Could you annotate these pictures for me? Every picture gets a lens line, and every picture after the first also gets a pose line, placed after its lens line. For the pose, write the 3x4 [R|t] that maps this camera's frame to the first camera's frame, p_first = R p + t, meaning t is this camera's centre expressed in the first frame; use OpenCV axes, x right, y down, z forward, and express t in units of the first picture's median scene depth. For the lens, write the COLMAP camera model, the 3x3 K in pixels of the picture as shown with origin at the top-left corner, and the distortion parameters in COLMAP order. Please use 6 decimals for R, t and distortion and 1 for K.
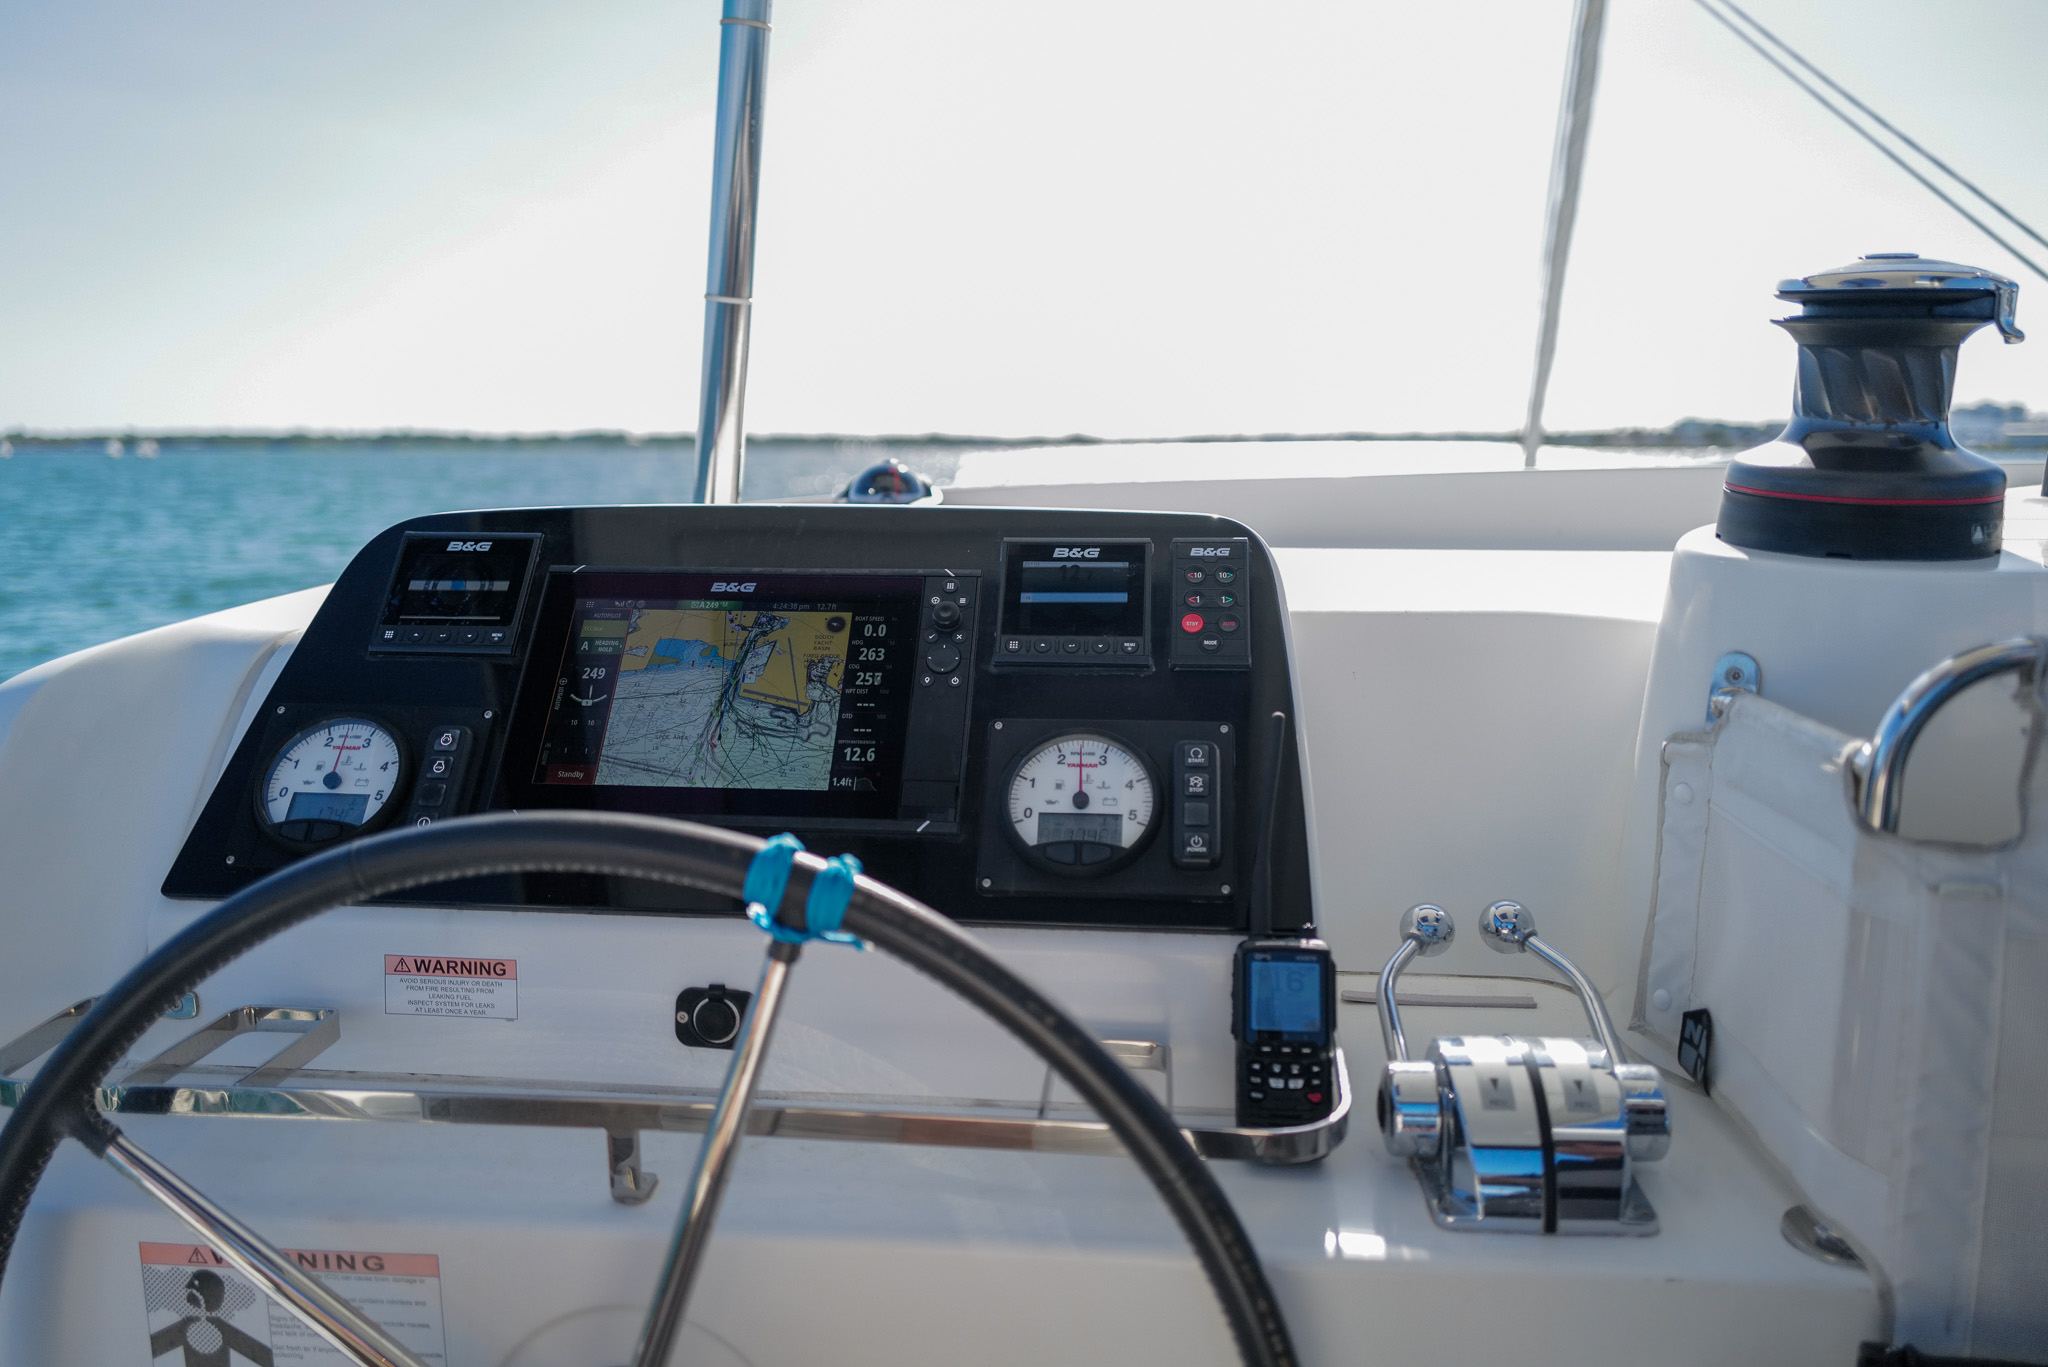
lens RADIAL K [[1518.2, 0, 1029.3], [0, 1518.2, 685.8], [0, 0, 1]] dist [-0.007190, 0.009296]
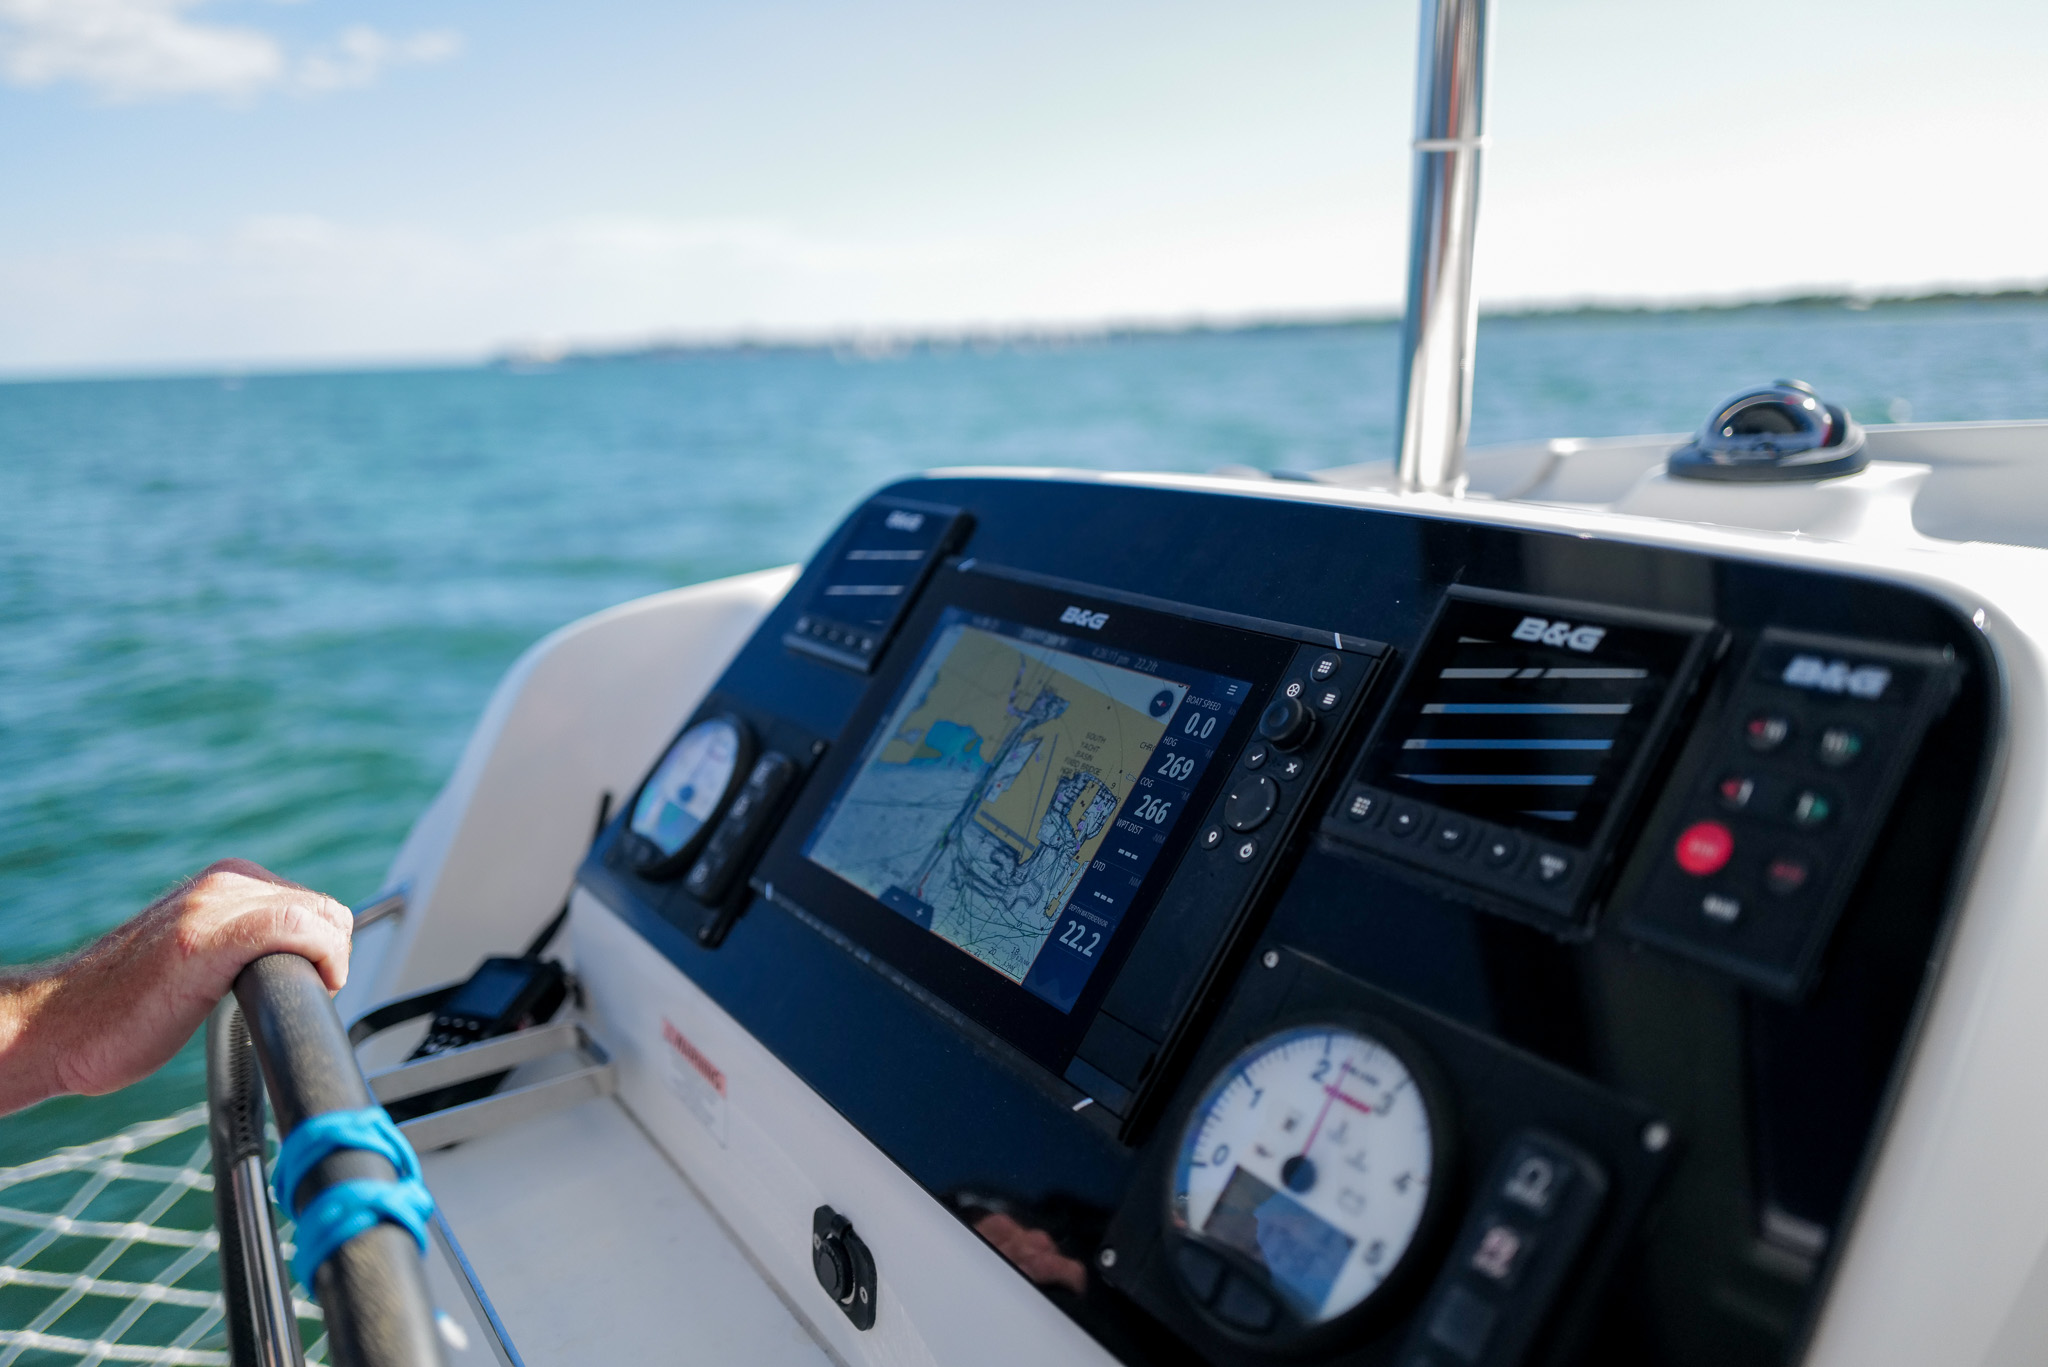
lens RADIAL K [[1518.2, 0, 1023.8], [0, 1518.2, 679.3], [0, 0, 1]] dist [-0.007190, 0.009296]
pose [[0.617293, 0.151664, -0.771976, 0.299127], [-0.090302, 0.988416, 0.121978, -0.118065], [0.781533, -0.005585, 0.623838, 0.588010]]
